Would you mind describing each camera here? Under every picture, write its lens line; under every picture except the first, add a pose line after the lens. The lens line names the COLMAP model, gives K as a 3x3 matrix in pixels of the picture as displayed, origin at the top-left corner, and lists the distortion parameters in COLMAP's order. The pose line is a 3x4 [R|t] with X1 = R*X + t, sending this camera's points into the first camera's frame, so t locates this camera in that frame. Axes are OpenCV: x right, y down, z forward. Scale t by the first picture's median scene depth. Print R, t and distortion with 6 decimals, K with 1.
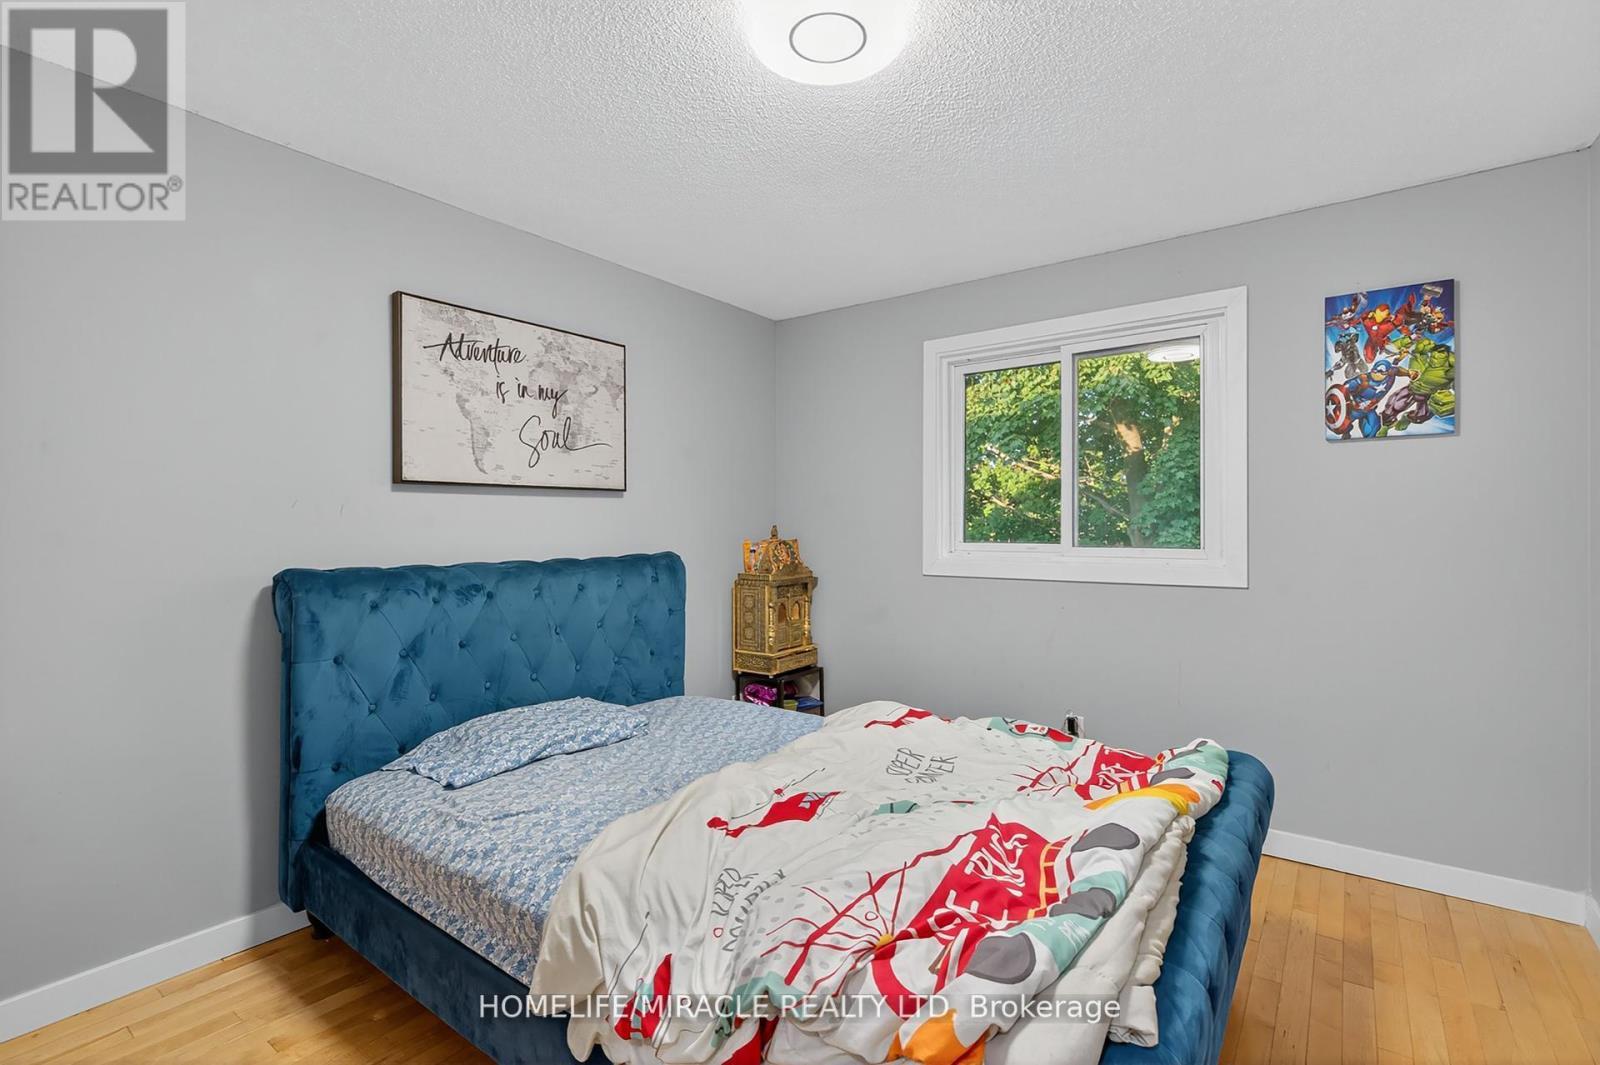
lens RADIAL K [[728.3, 0, 799.8], [0, 728.3, 538.0], [0, 0, 1]] dist [0.003751, -0.002301]
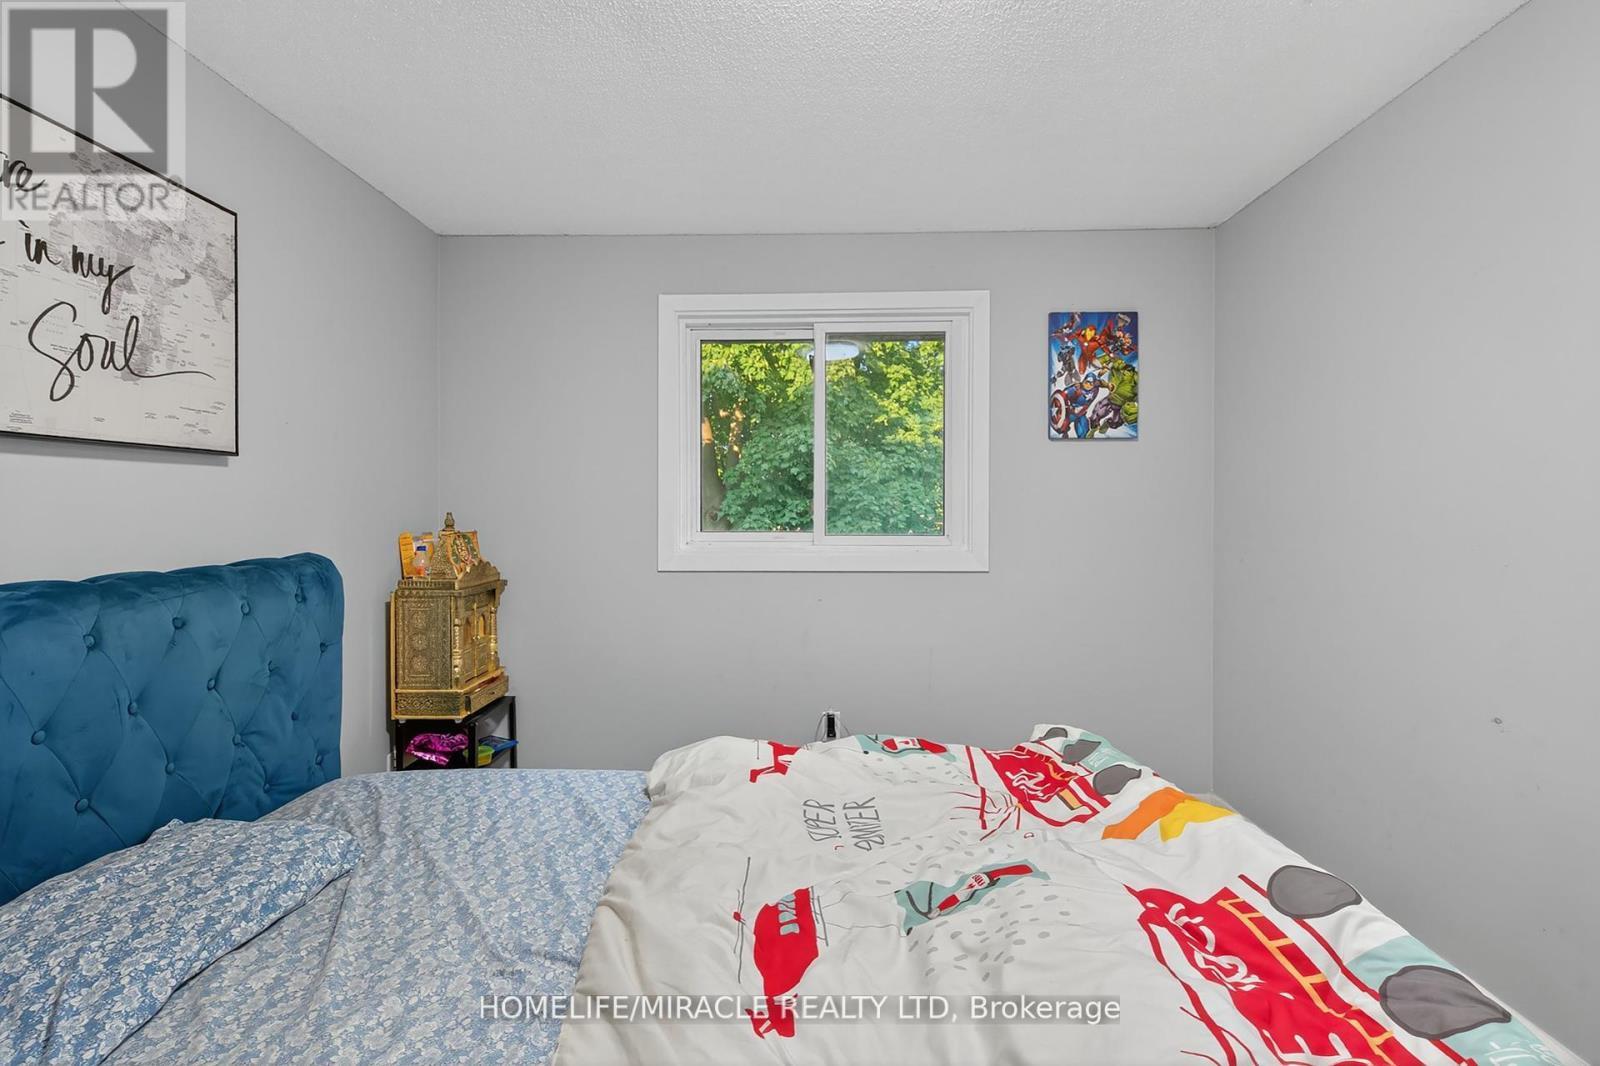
lens RADIAL K [[728.3, 0, 789.4], [0, 728.3, 521.6], [0, 0, 1]] dist [0.003751, -0.002301]
pose [[0.822994, -0.005198, 0.568026, -0.254808], [0.007663, 0.999969, -0.001951, -0.005795], [-0.567998, 0.005959, 0.823008, 0.300569]]
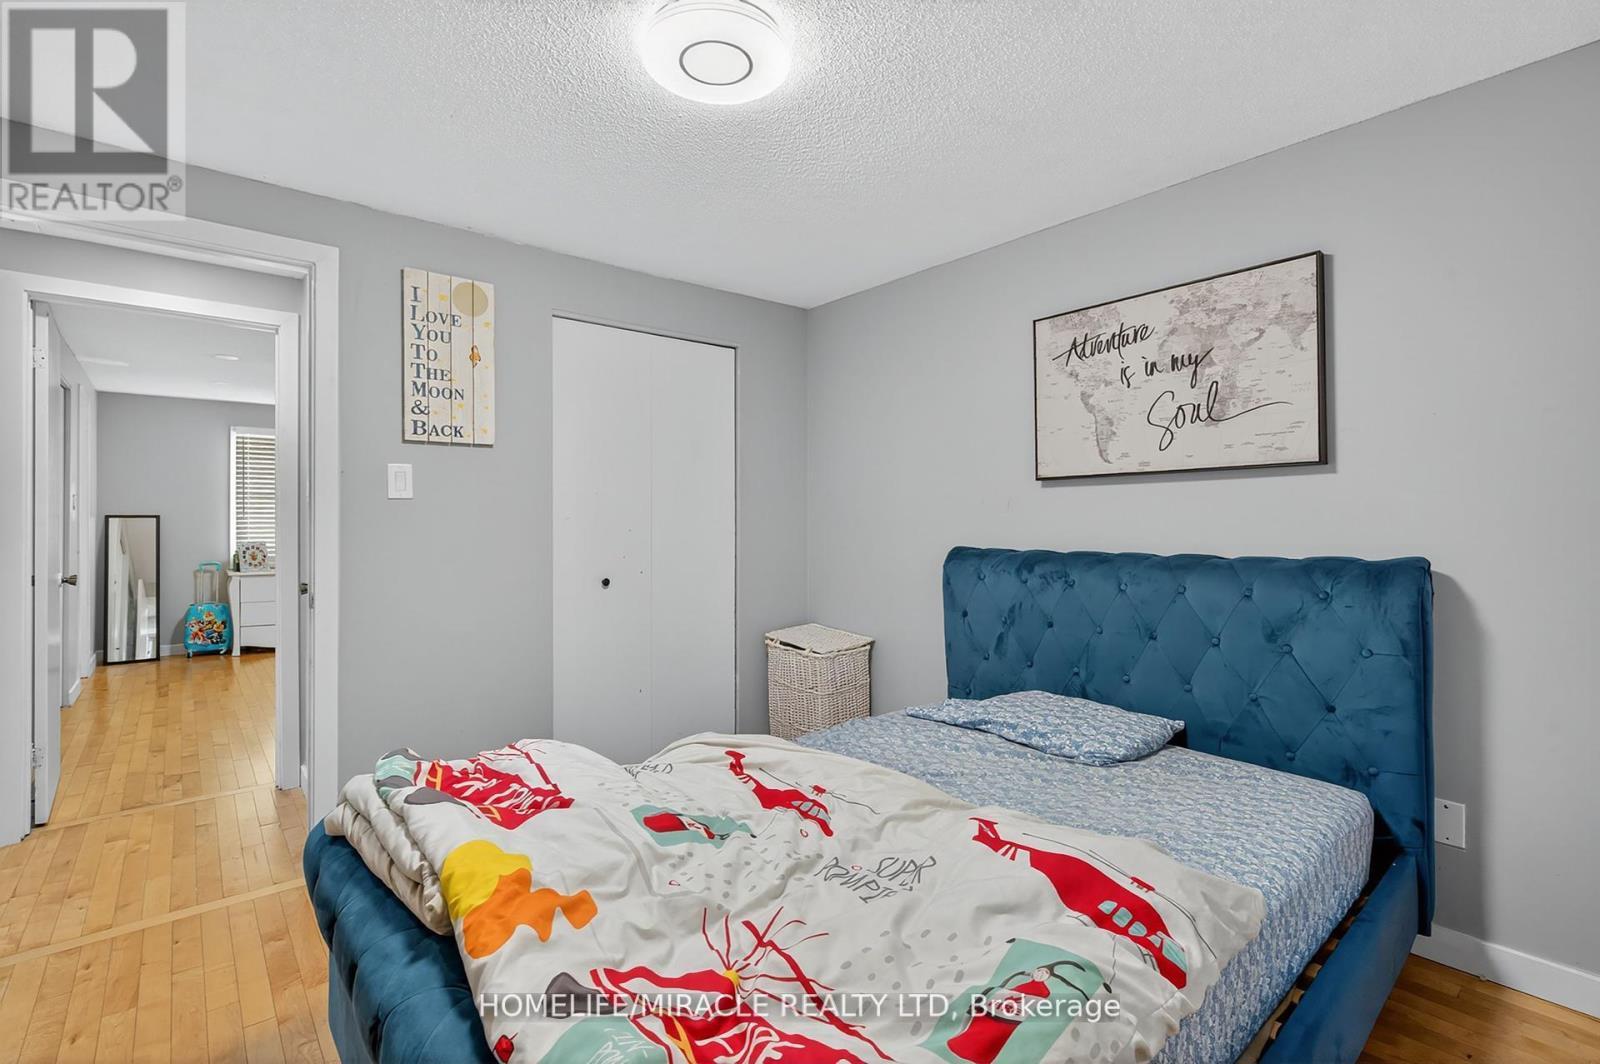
lens RADIAL K [[728.3, 0, 816.3], [0, 728.3, 519.9], [0, 0, 1]] dist [0.003751, -0.002301]
pose [[-0.204942, 0.006742, -0.978751, 0.650580], [-0.007259, 0.999938, 0.008408, -0.016694], [0.978747, 0.008828, -0.204880, 0.835016]]
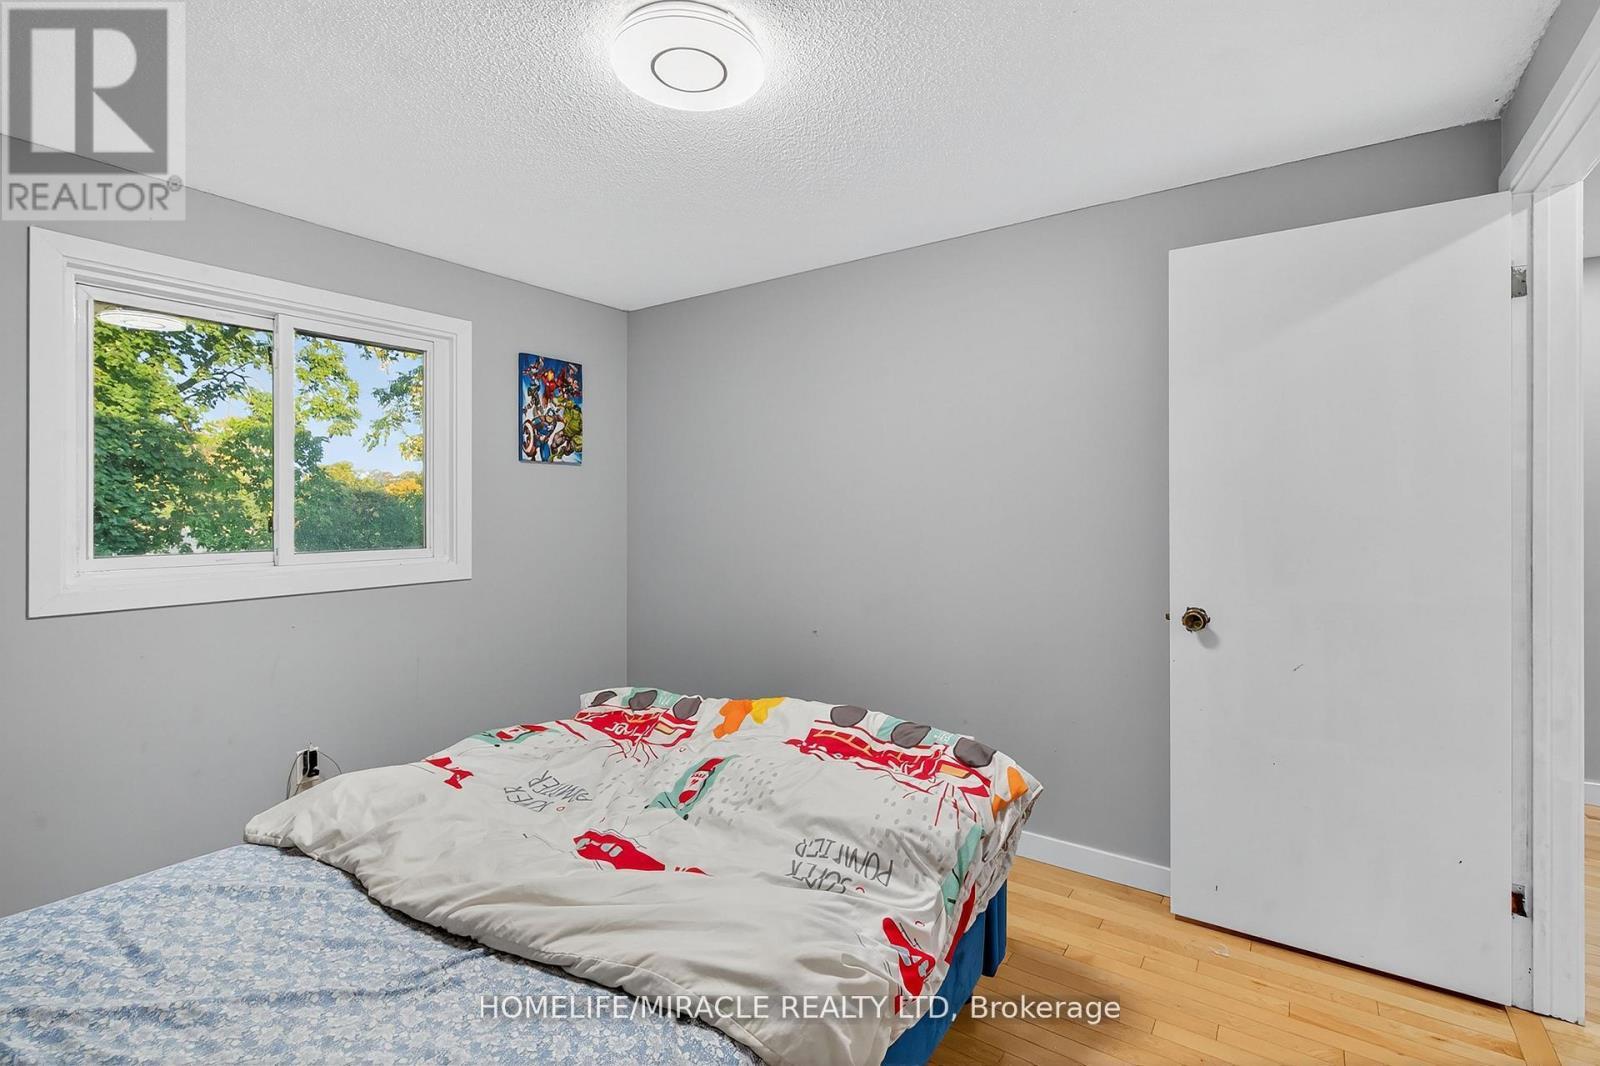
lens RADIAL K [[728.3, 0, 802.0], [0, 728.3, 518.6], [0, 0, 1]] dist [0.003751, -0.002301]
pose [[-0.028562, -0.013487, 0.999501, -0.612225], [0.017744, 0.999745, 0.013998, -0.038139], [-0.999435, 0.018135, -0.028315, 0.533320]]
